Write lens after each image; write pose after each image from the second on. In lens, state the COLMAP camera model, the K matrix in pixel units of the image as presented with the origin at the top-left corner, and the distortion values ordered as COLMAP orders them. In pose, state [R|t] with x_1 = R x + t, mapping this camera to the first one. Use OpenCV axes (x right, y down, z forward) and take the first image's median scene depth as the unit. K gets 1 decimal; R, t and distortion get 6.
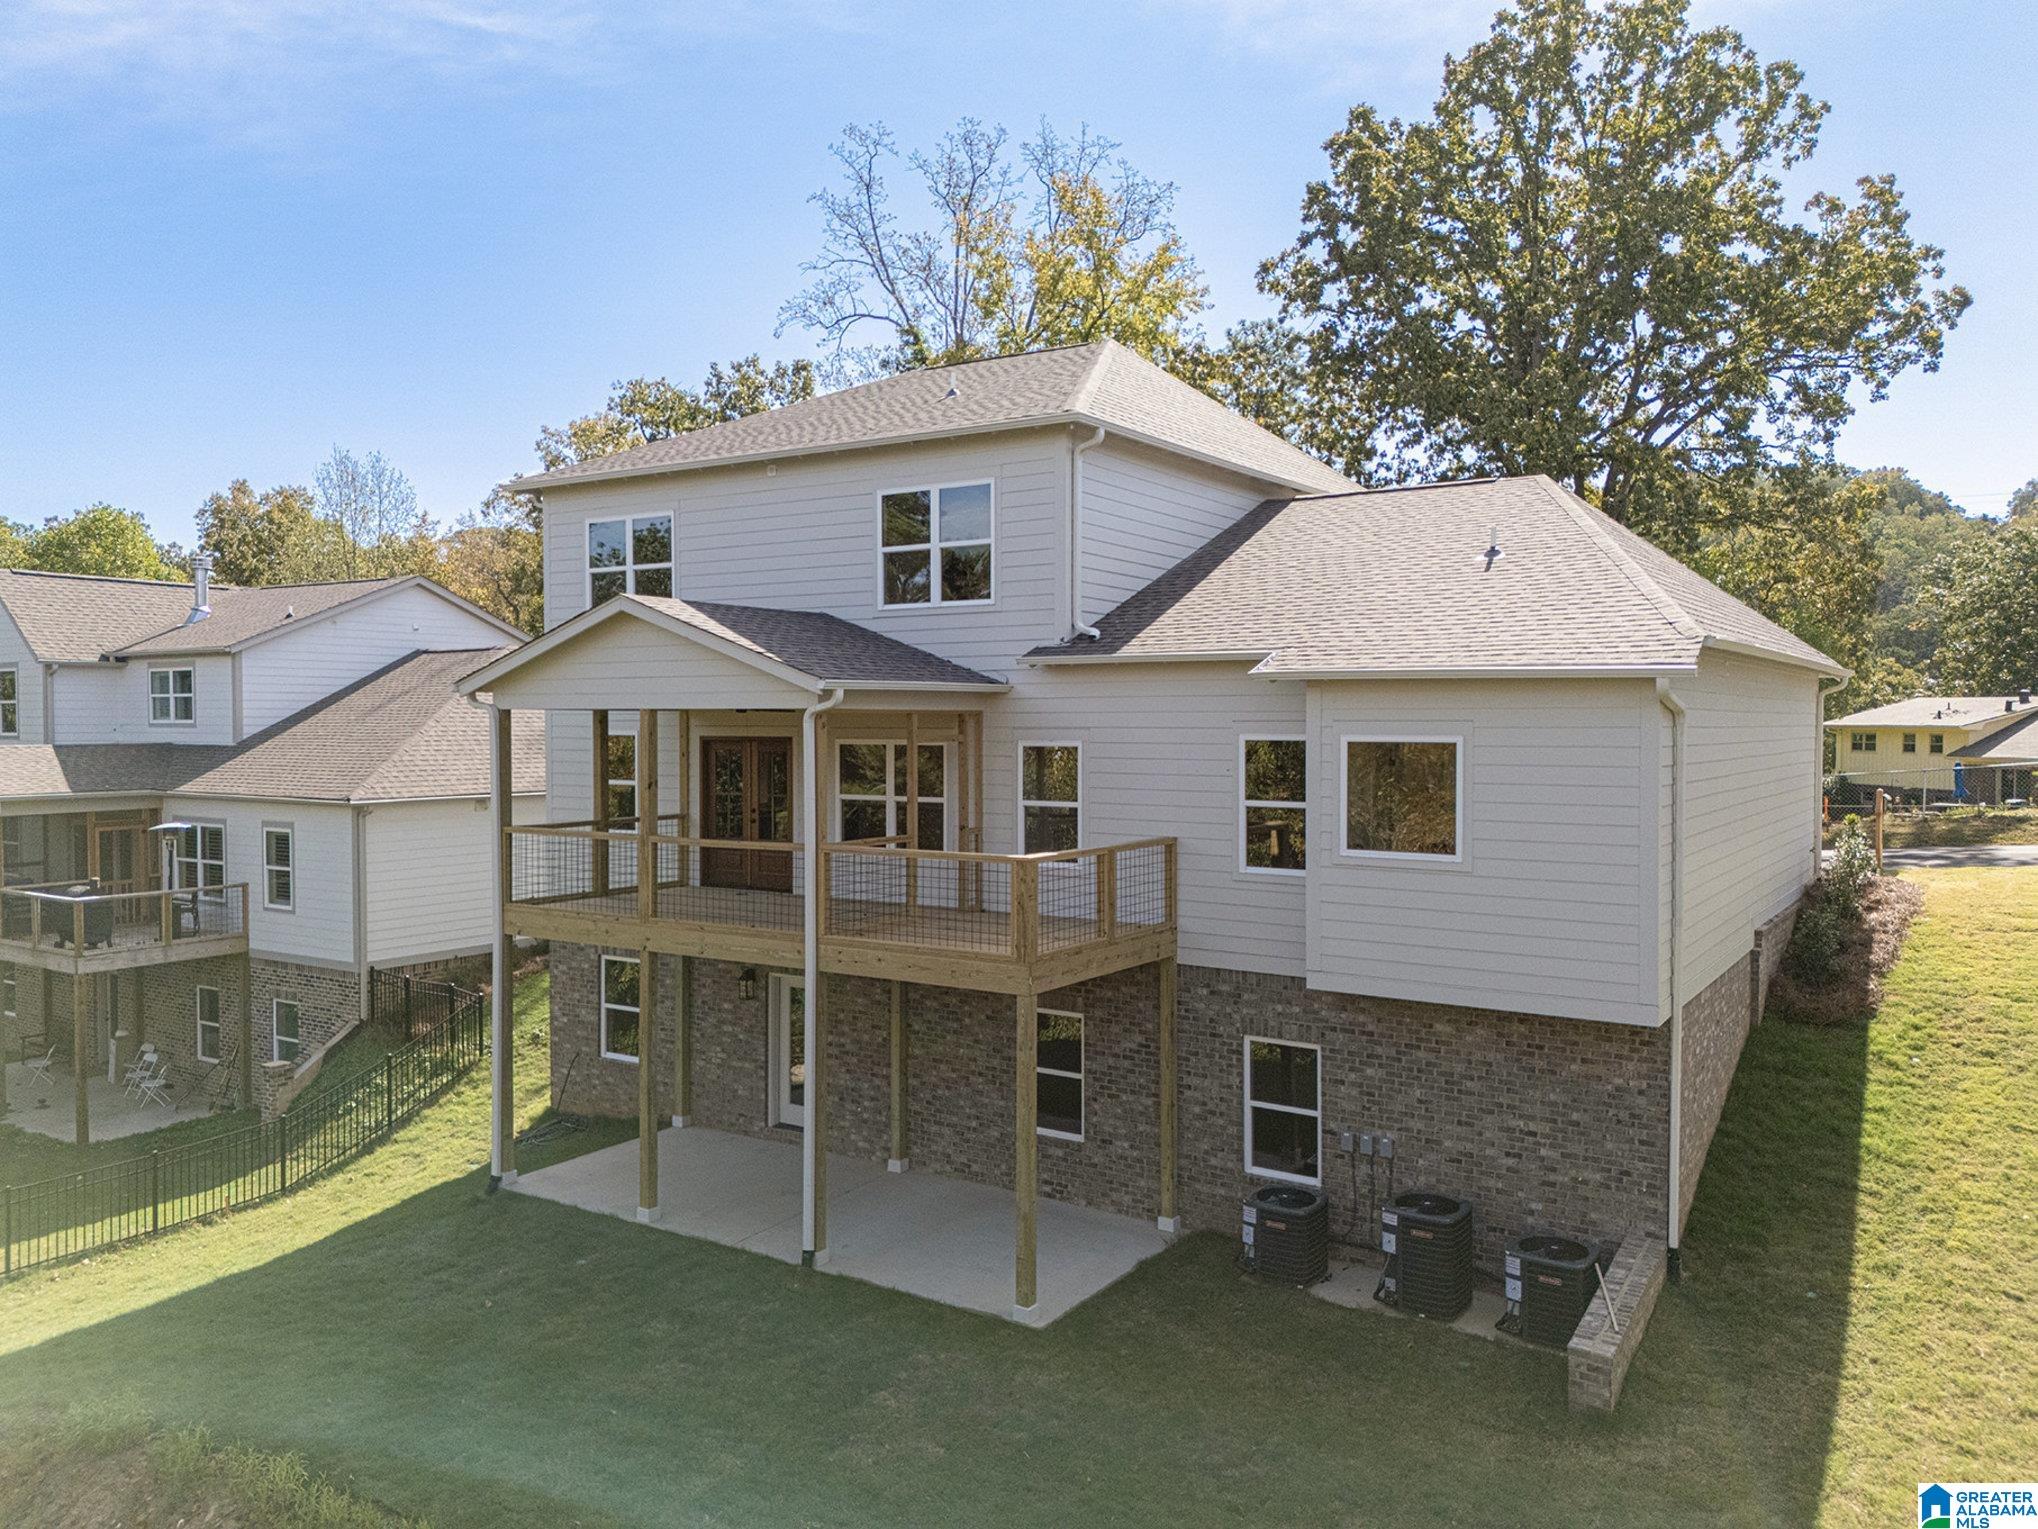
lens RADIAL K [[1484.8, 0, 1020.7], [0, 1484.8, 751.4], [0, 0, 1]] dist [0.065933, -0.045487]
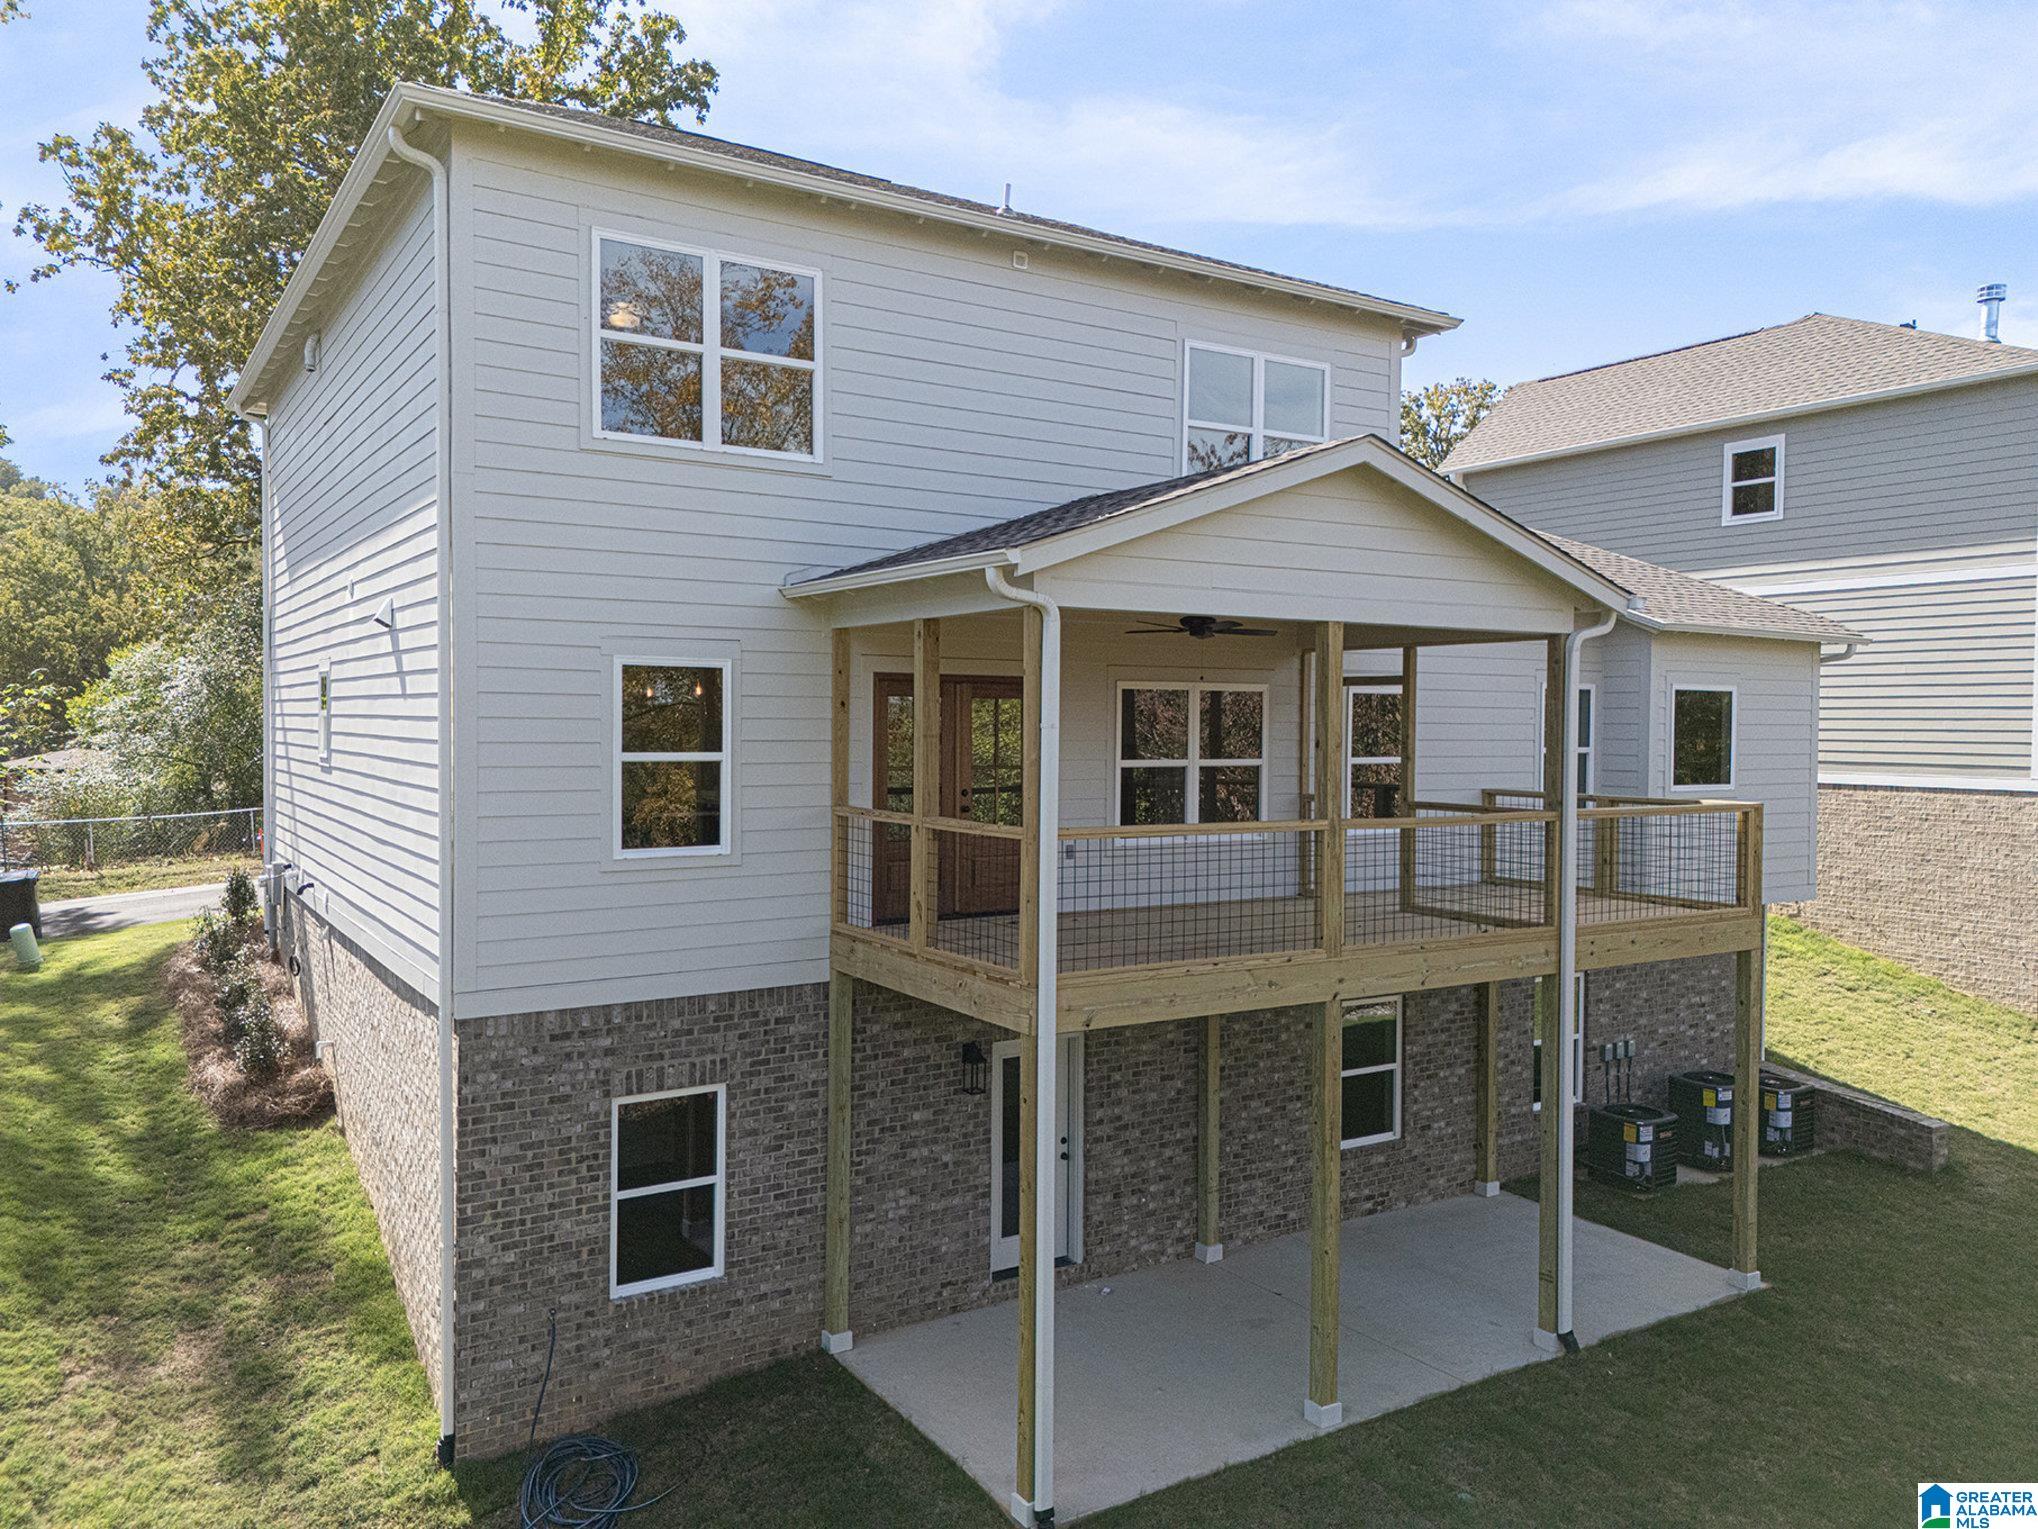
lens RADIAL K [[1484.8, 0, 1024.1], [0, 1484.8, 769.4], [0, 0, 1]] dist [0.065933, -0.045487]
pose [[0.410799, -0.024232, 0.911404, -0.901135], [0.015453, 0.999688, 0.019614, 0.021805], [-0.911595, 0.006027, 0.411045, 0.875448]]
